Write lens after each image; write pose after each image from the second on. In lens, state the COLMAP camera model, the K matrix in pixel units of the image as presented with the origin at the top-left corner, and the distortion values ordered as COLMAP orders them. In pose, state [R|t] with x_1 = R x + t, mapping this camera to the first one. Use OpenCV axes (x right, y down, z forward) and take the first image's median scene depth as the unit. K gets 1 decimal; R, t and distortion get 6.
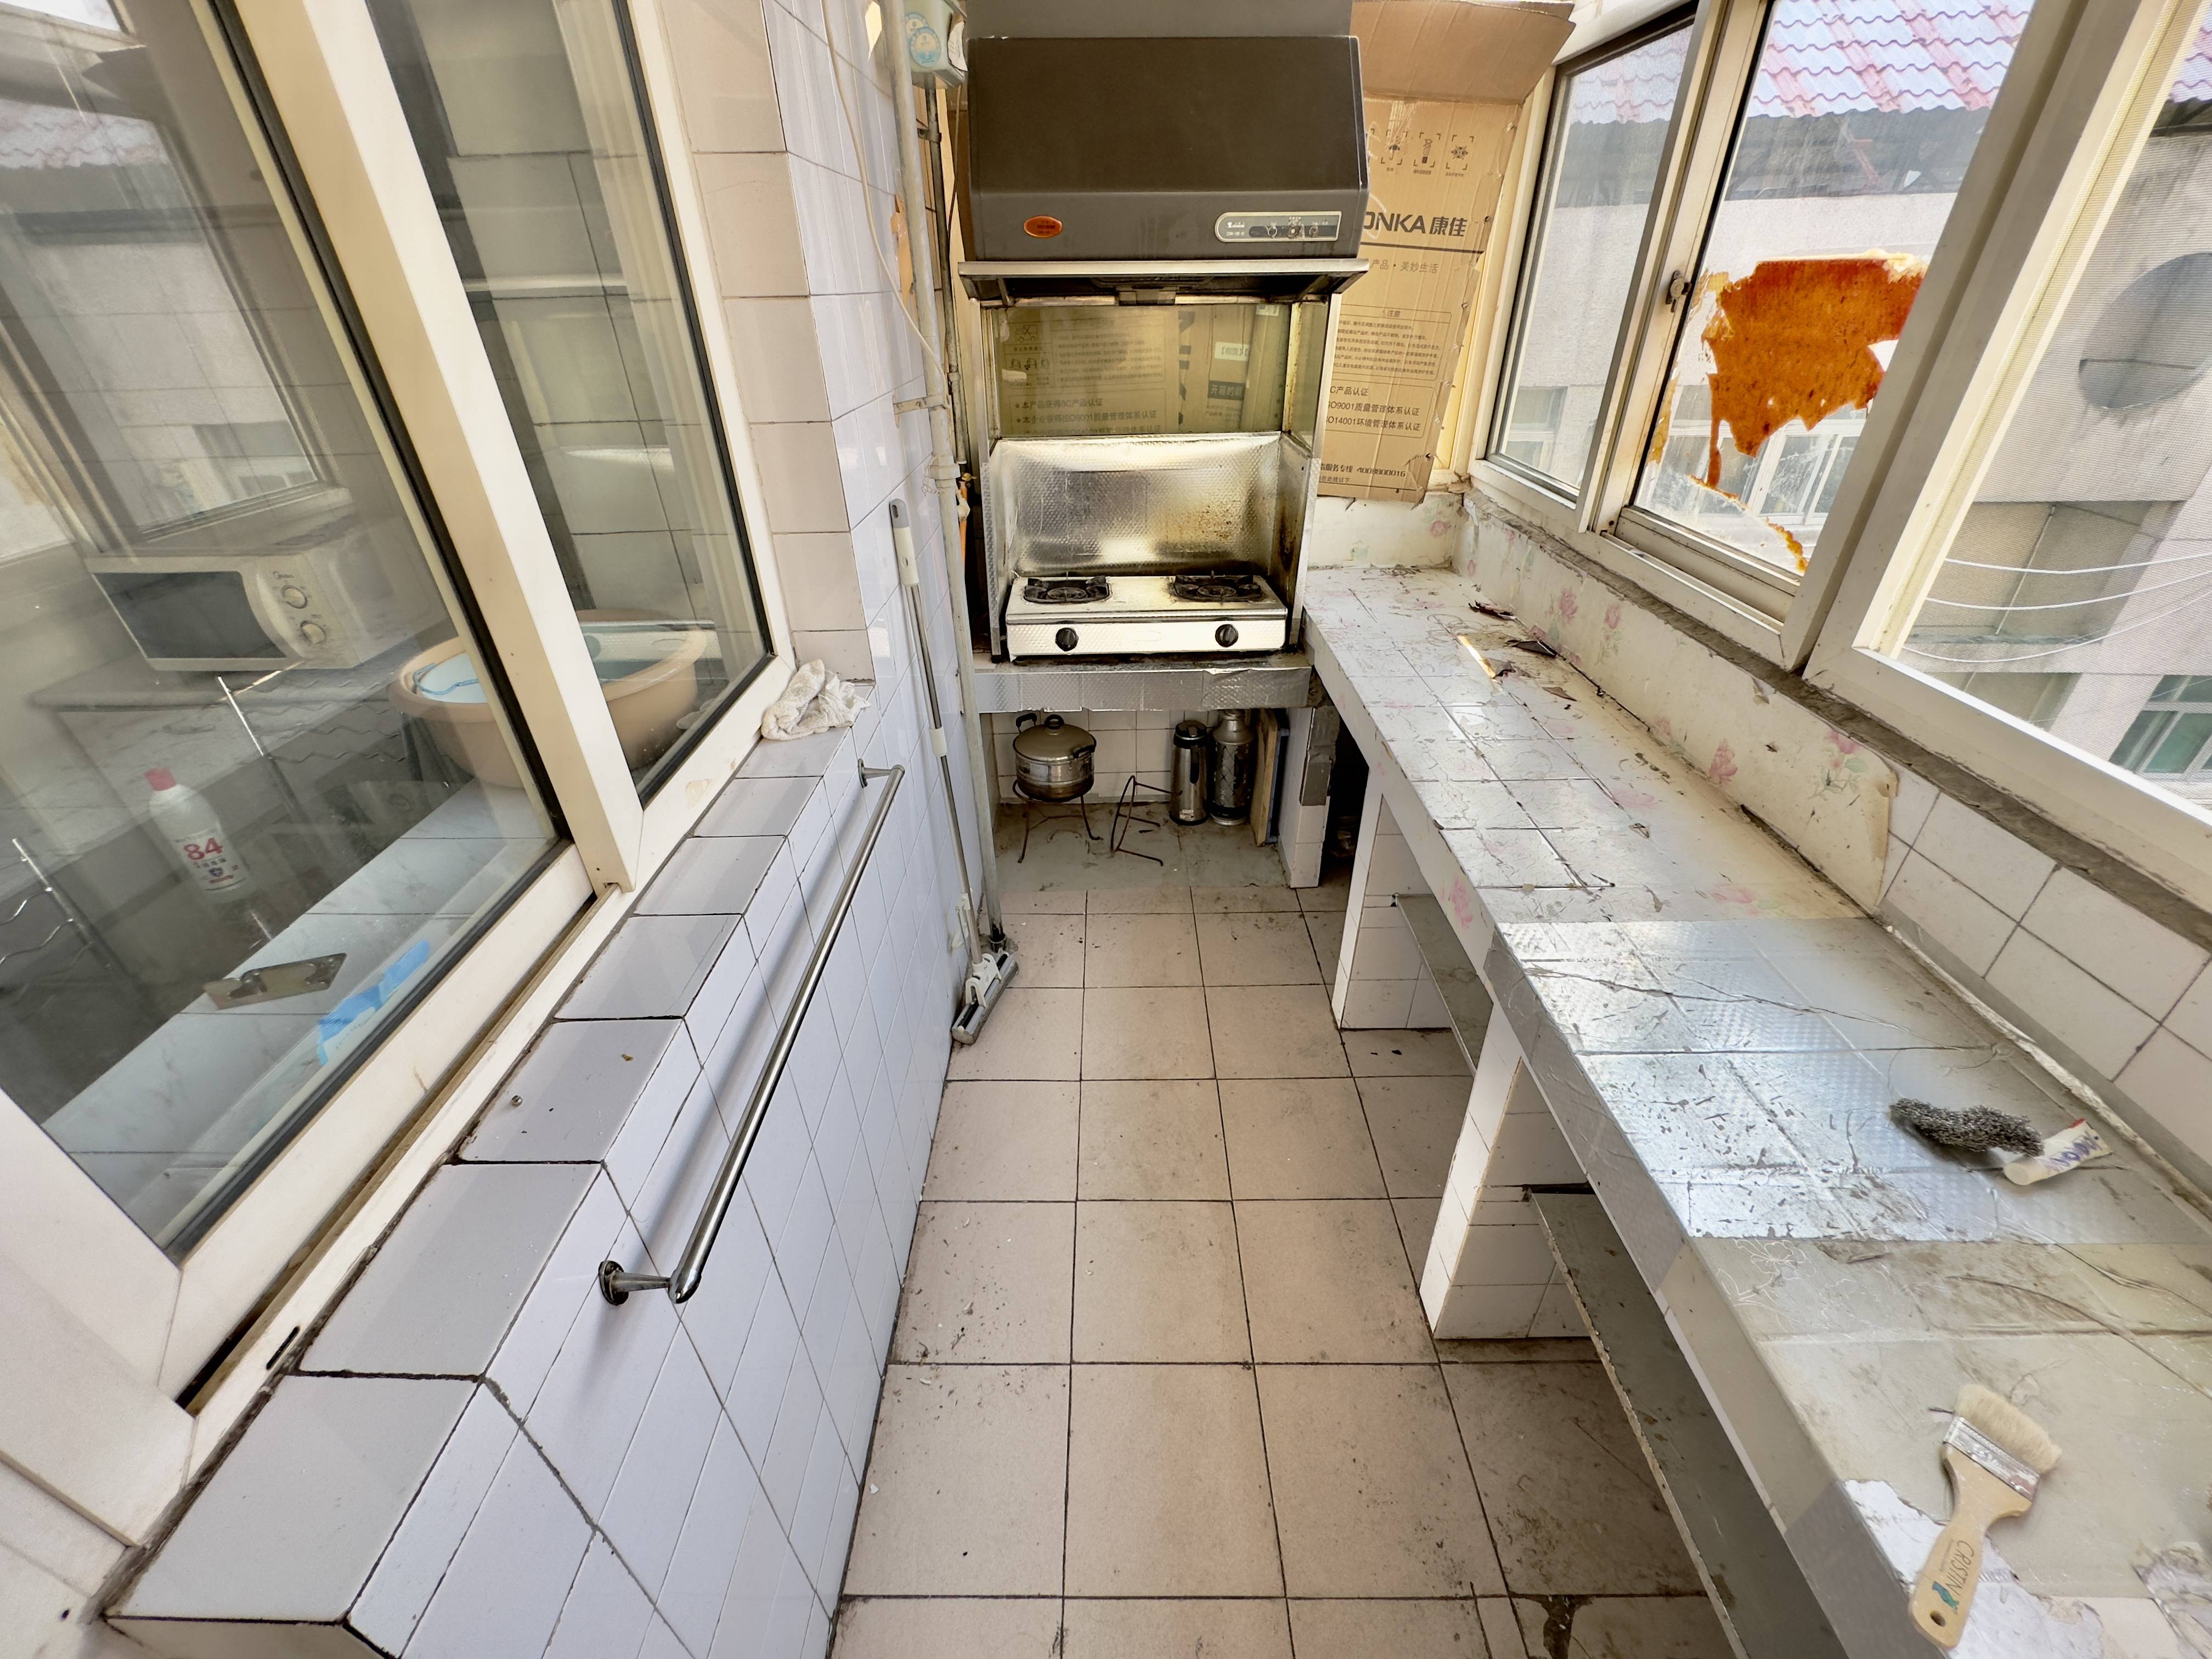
lens RADIAL K [[883.2, 0, 1102.4], [0, 883.2, 827.7], [0, 0, 1]] dist [-0.000337, -0.000040]
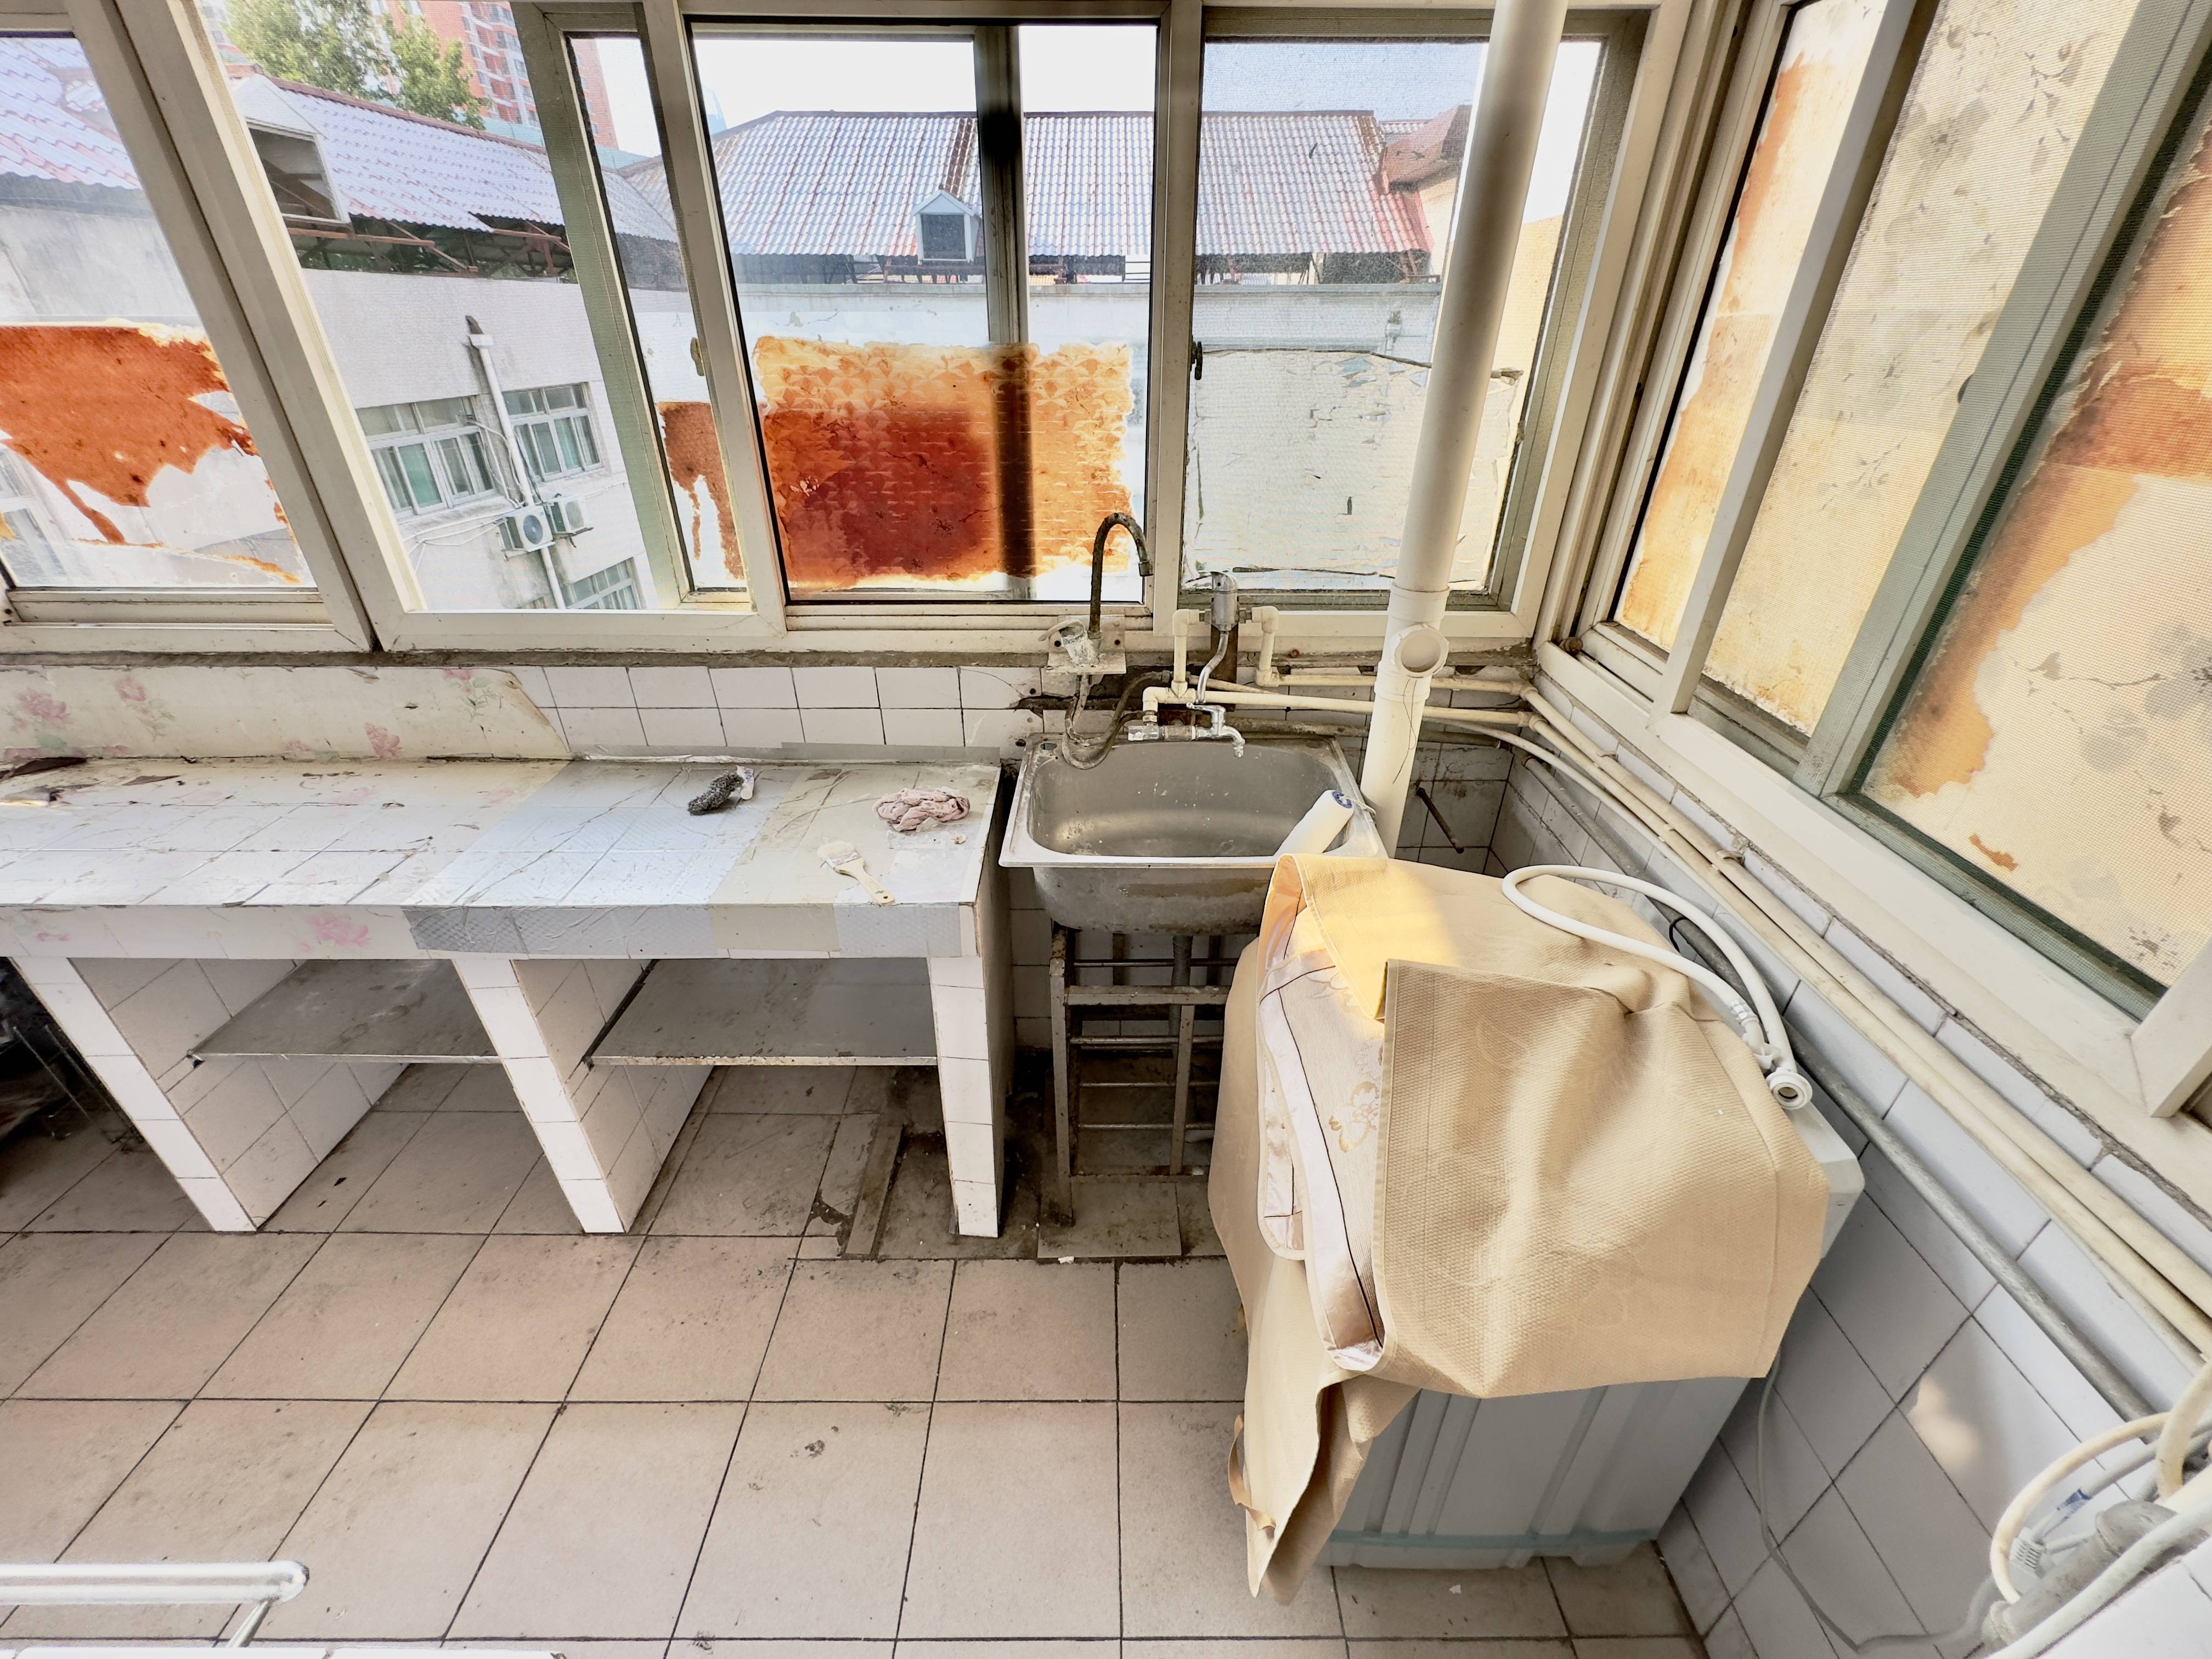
lens RADIAL K [[883.2, 0, 1102.4], [0, 883.2, 827.7], [0, 0, 1]] dist [-0.000337, -0.000040]
pose [[-0.002442, -0.481151, 0.876634, -0.437588], [0.524860, 0.745566, 0.410675, 0.038913], [-0.851185, 0.461113, 0.250716, -0.072651]]
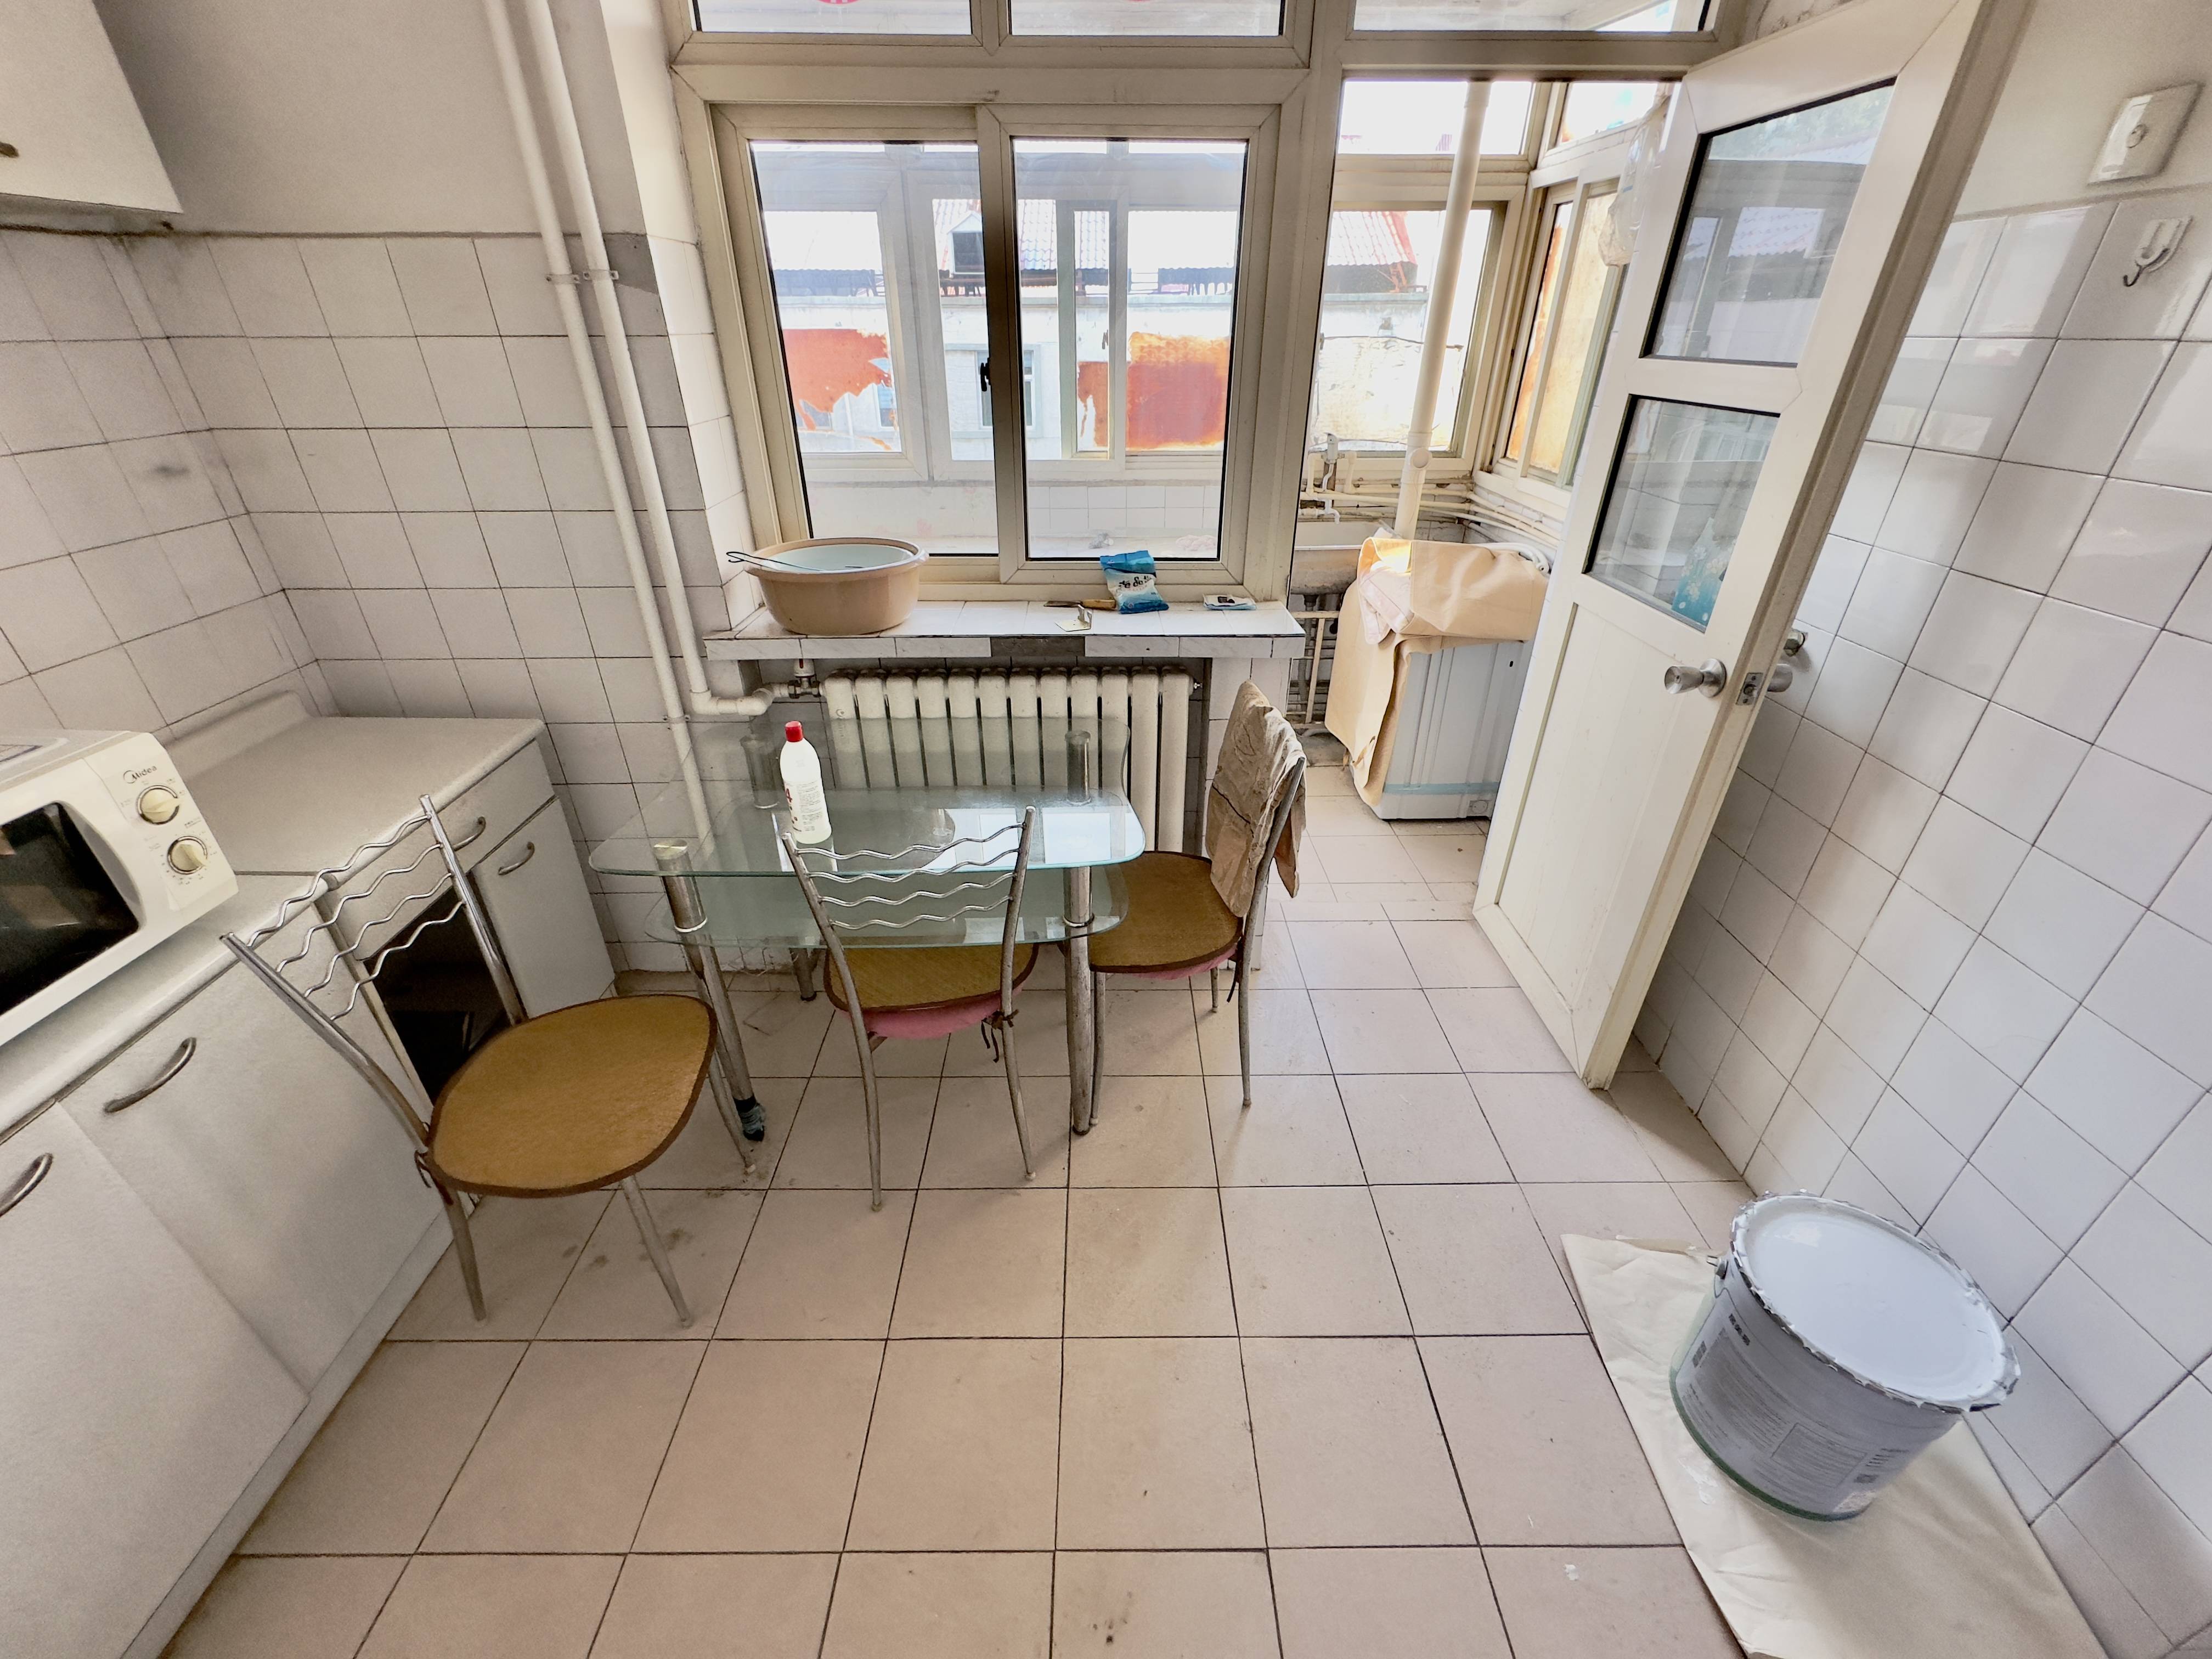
lens RADIAL K [[888.3, 0, 1102.7], [0, 888.3, 824.3], [0, 0, 1]] dist [-0.002199, 0.000038]
pose [[-0.013490, -0.470938, 0.882063, -2.081692], [0.528523, 0.745484, 0.406100, -0.215628], [-0.848812, 0.471669, 0.238845, 0.413678]]
